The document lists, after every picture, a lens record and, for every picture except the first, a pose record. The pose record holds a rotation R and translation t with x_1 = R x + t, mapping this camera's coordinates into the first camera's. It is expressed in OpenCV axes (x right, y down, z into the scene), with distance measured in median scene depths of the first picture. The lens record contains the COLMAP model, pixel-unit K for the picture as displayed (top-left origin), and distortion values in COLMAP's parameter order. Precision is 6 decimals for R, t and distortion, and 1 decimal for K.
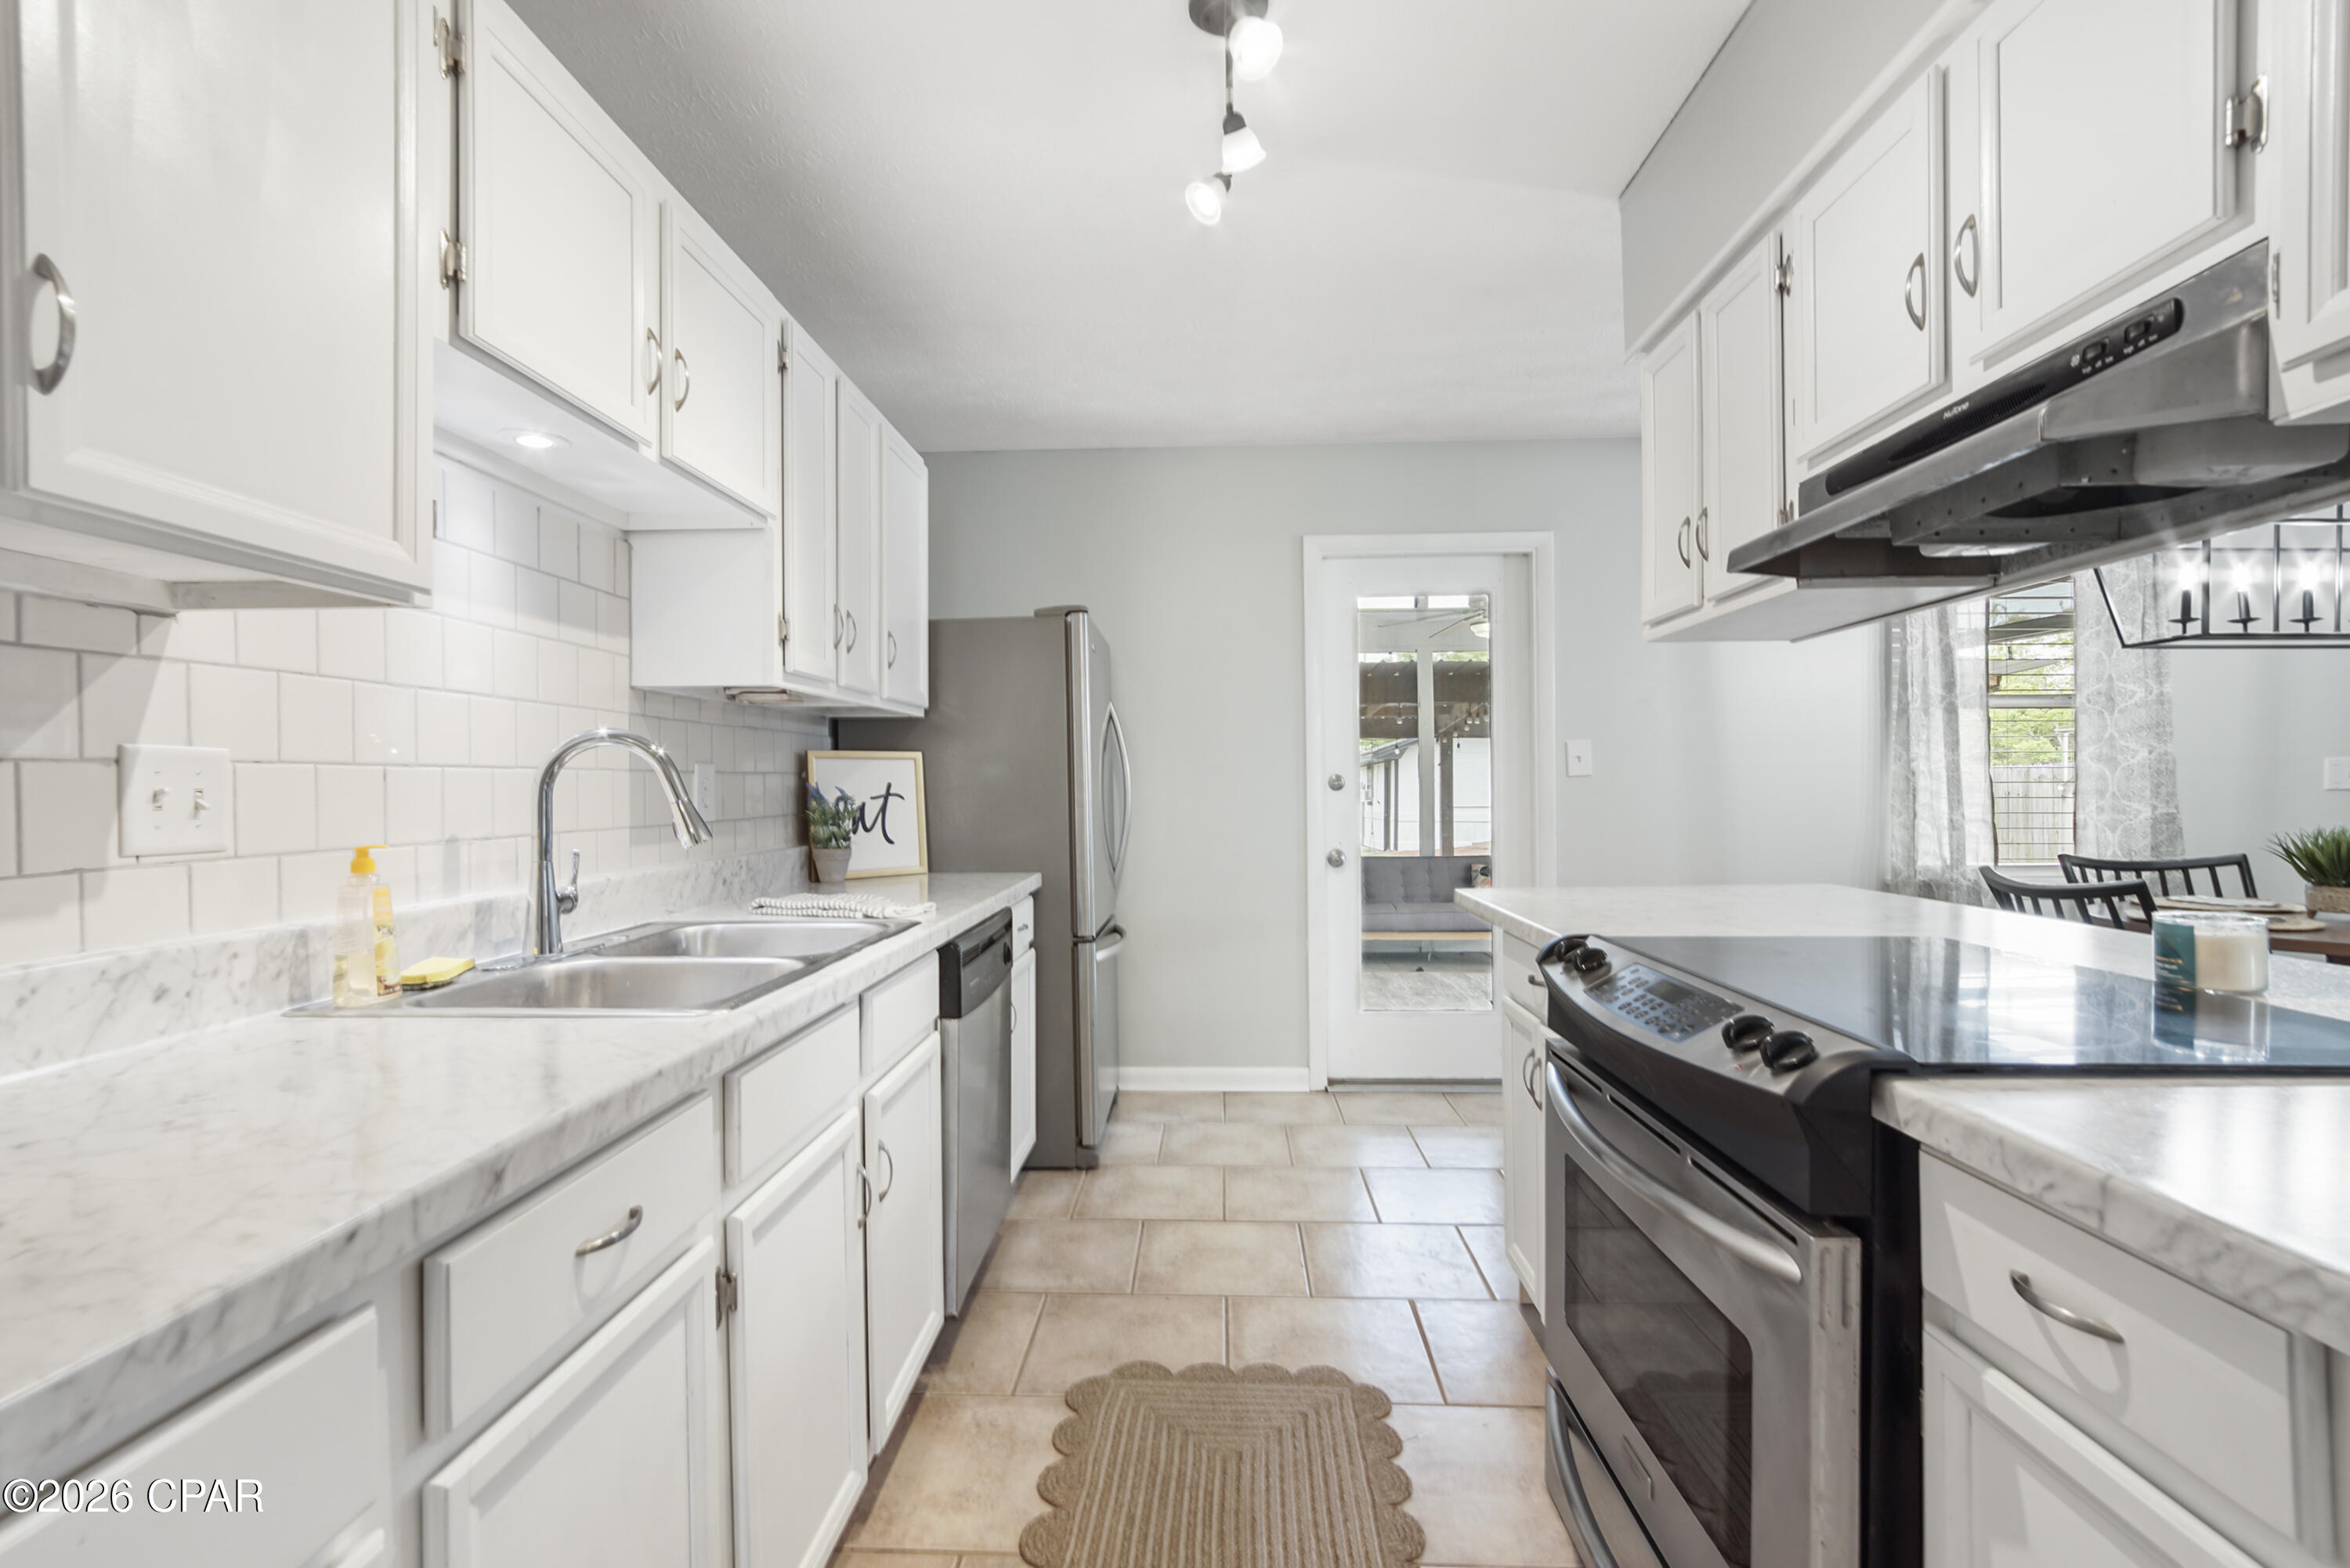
lens RADIAL K [[1070.3, 0, 1159.9], [0, 1070.3, 786.5], [0, 0, 1]] dist [-0.012305, 0.007461]
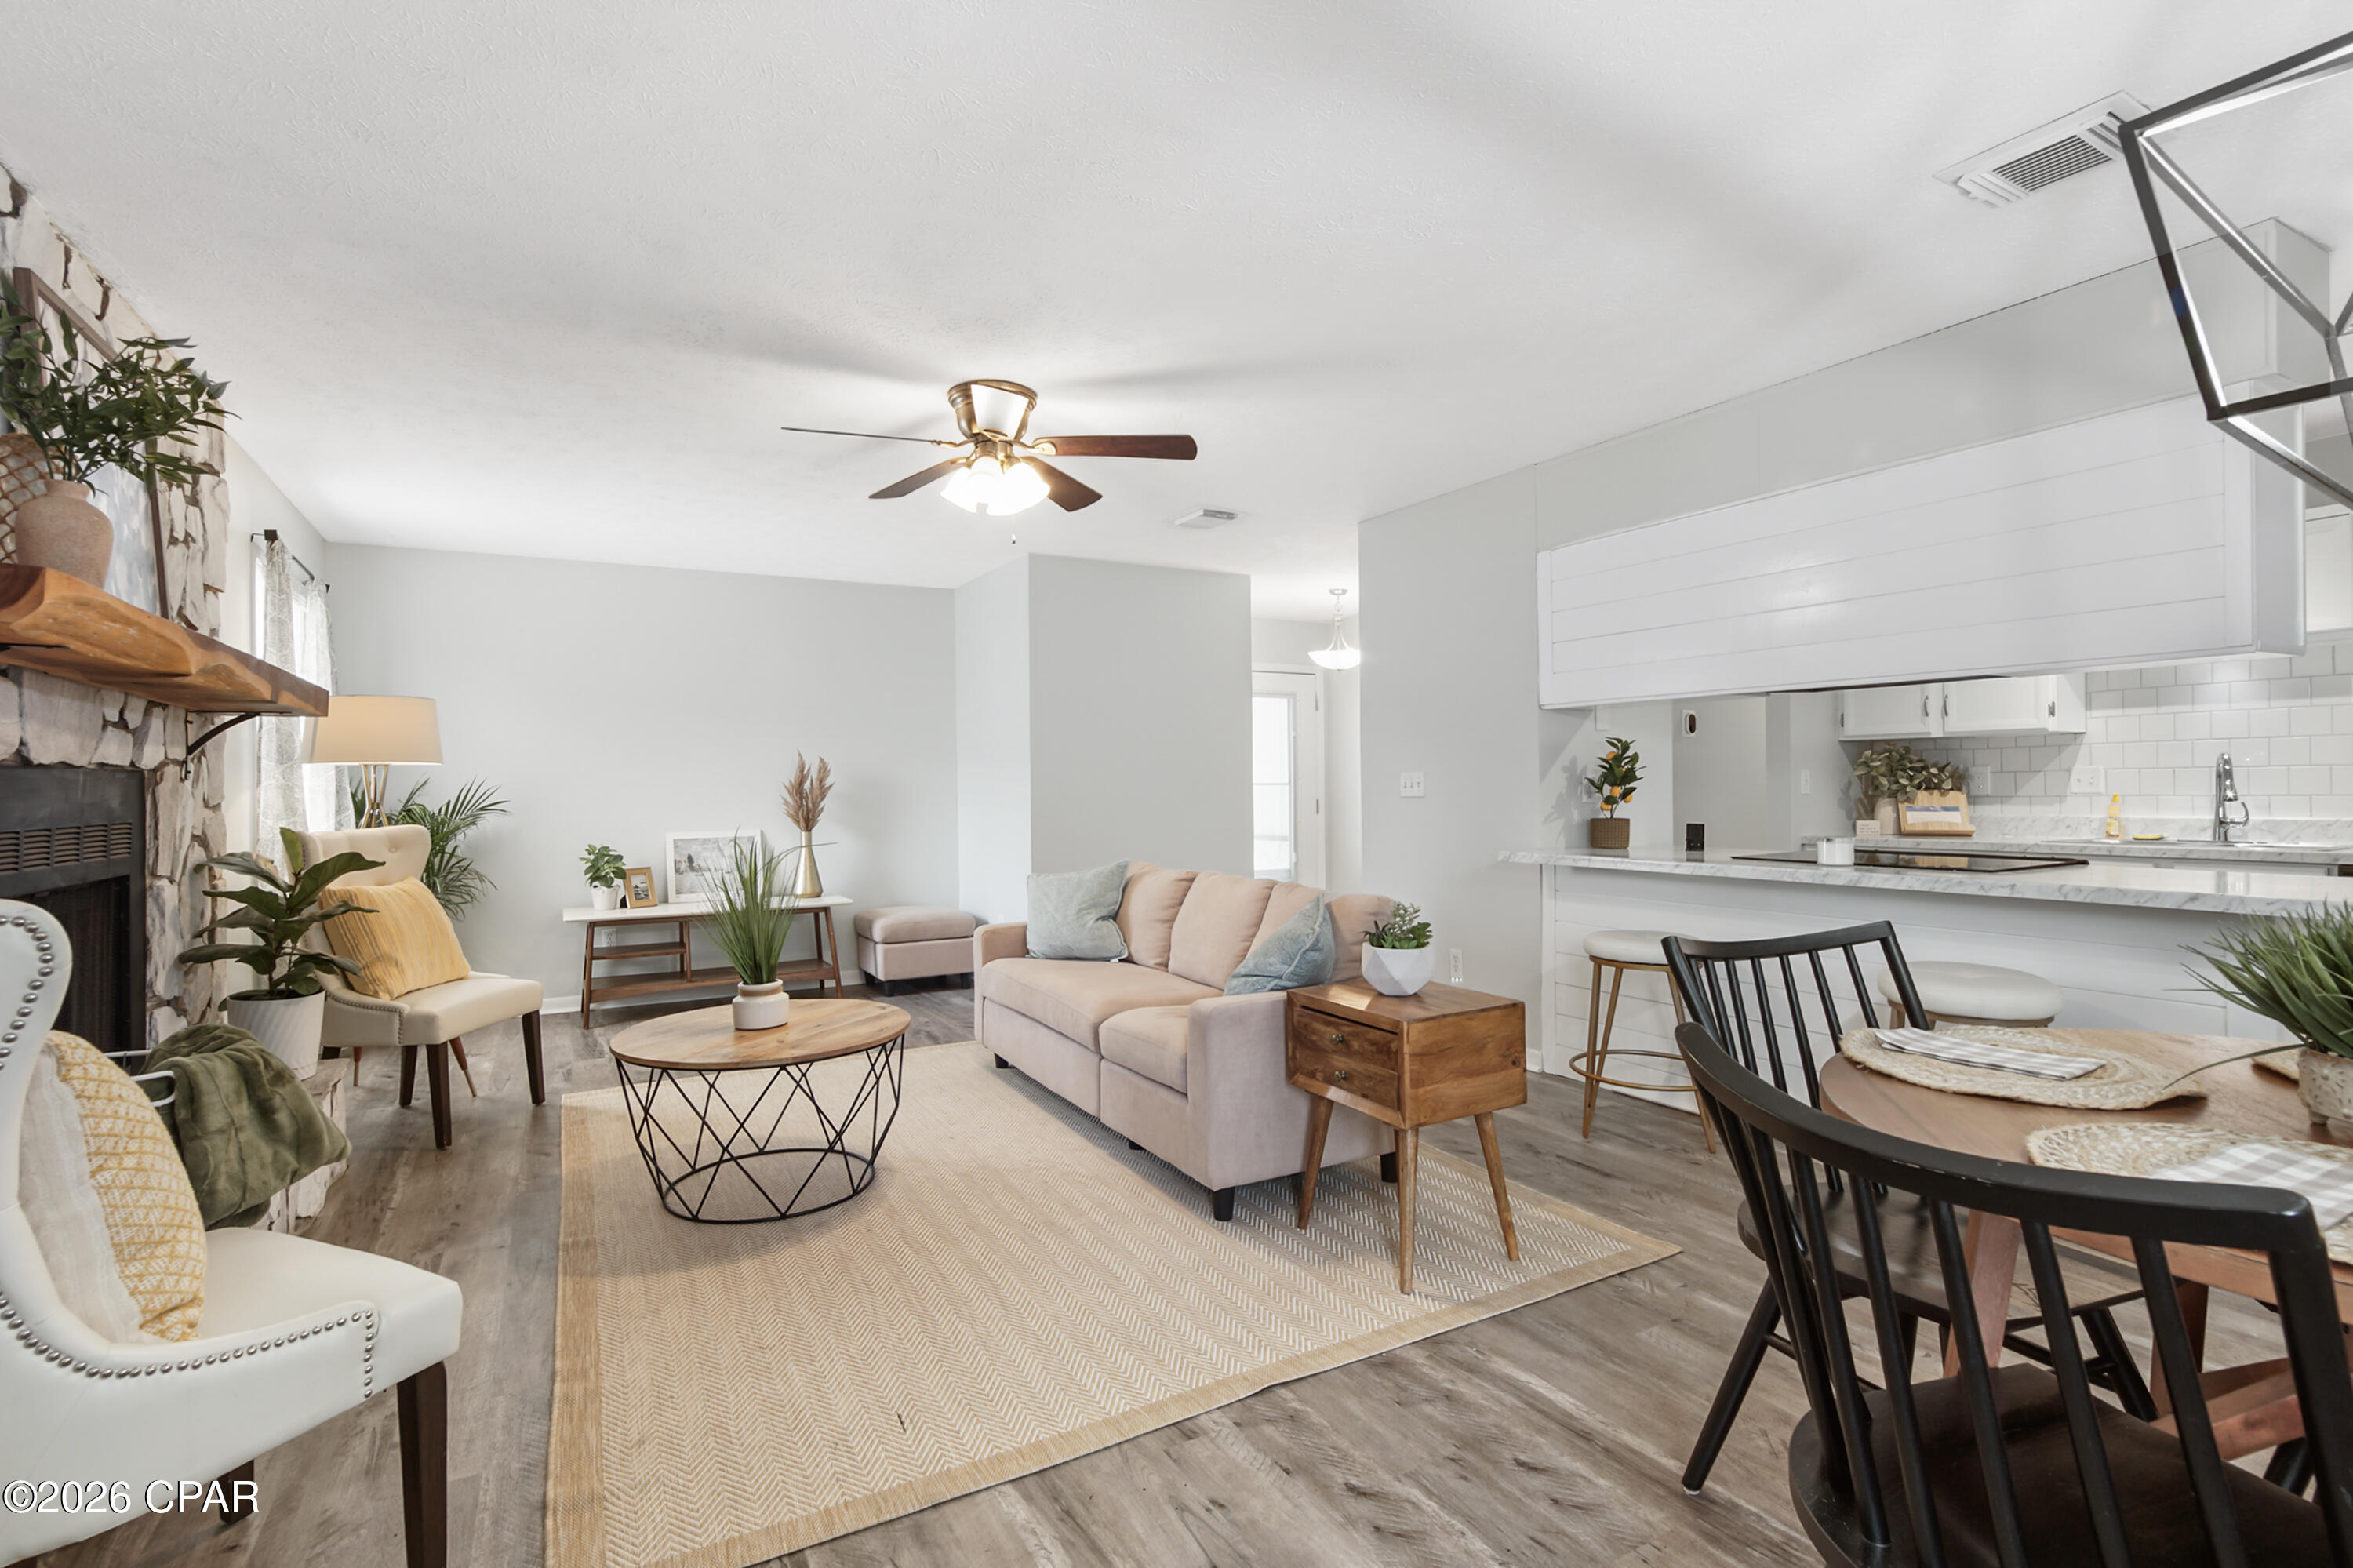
lens RADIAL K [[1089.4, 0, 1181.4], [0, 1089.4, 773.8], [0, 0, 1]] dist [-0.004396, 0.000522]
pose [[-0.846707, 0.001323, -0.532058, 4.016986], [0.009075, 0.999887, -0.011956, 0.008106], [0.531982, -0.014952, -0.846624, 2.620580]]
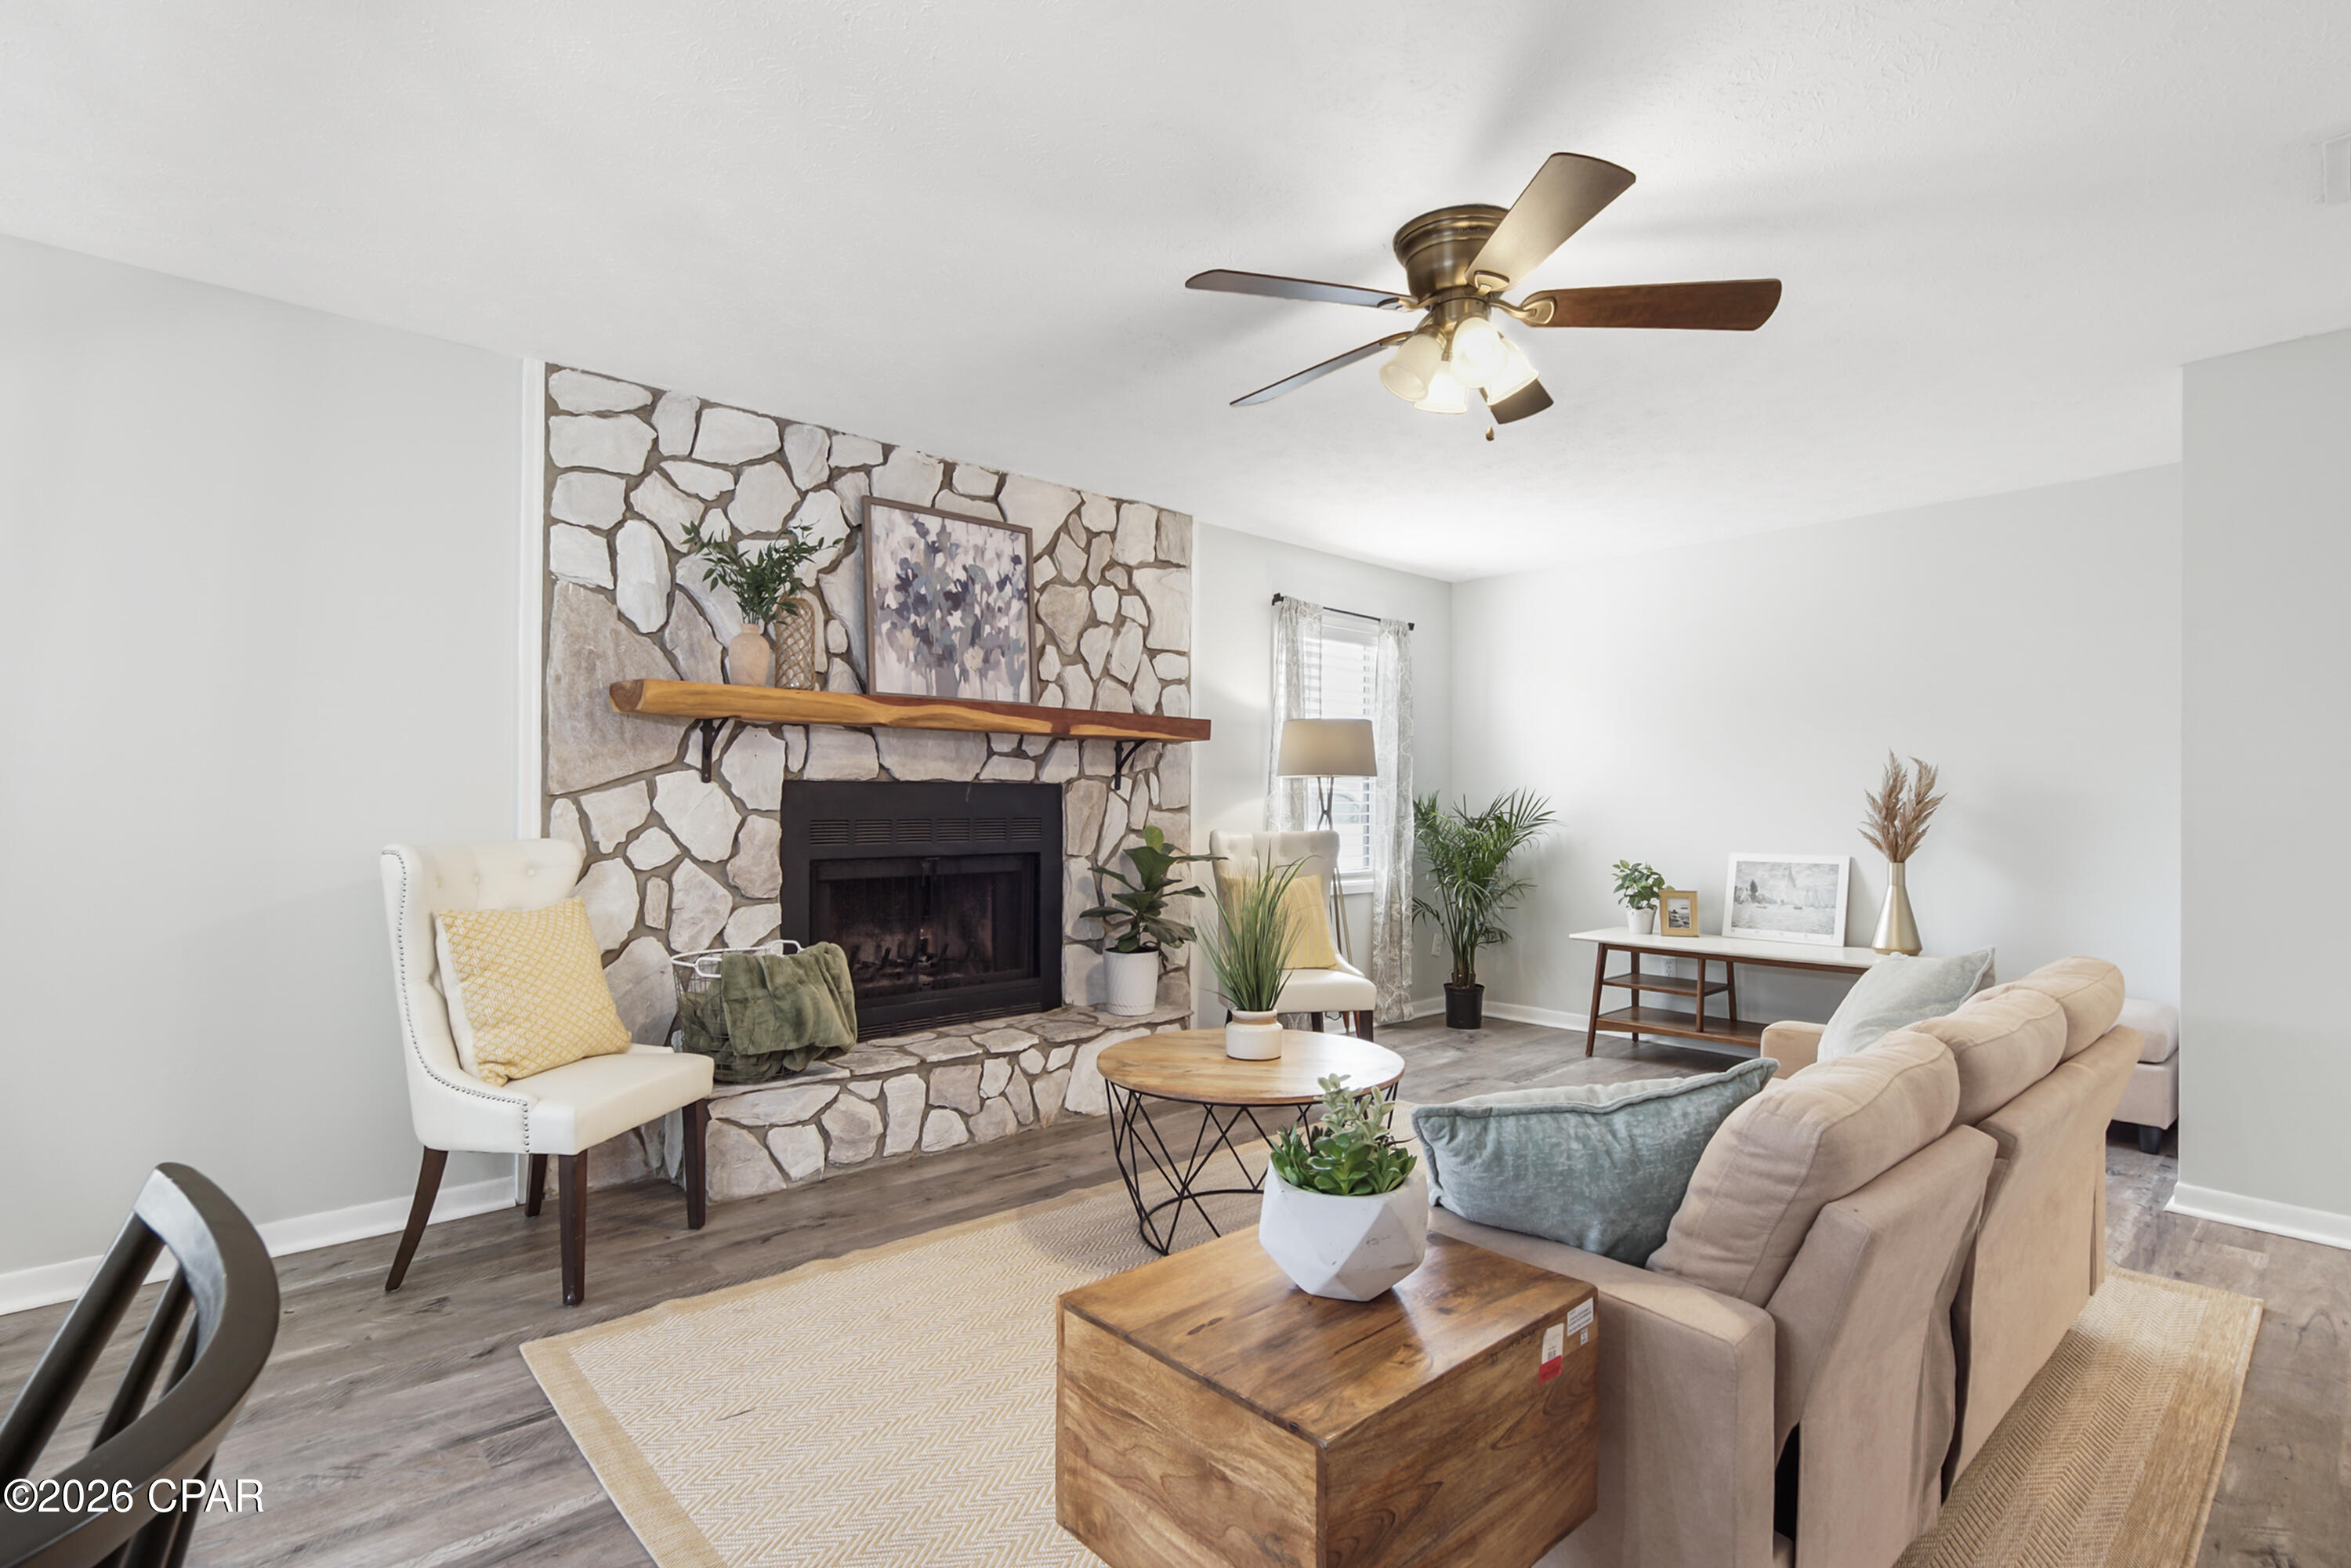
lens RADIAL K [[1127.4, 0, 1161.7], [0, 1127.4, 797.6], [0, 0, 1]] dist [-0.004035, -0.000065]
pose [[-0.702313, -0.001325, 0.711867, 1.785505], [-0.005317, 0.999980, -0.003384, 0.009237], [-0.711849, -0.006162, -0.702306, 1.754031]]
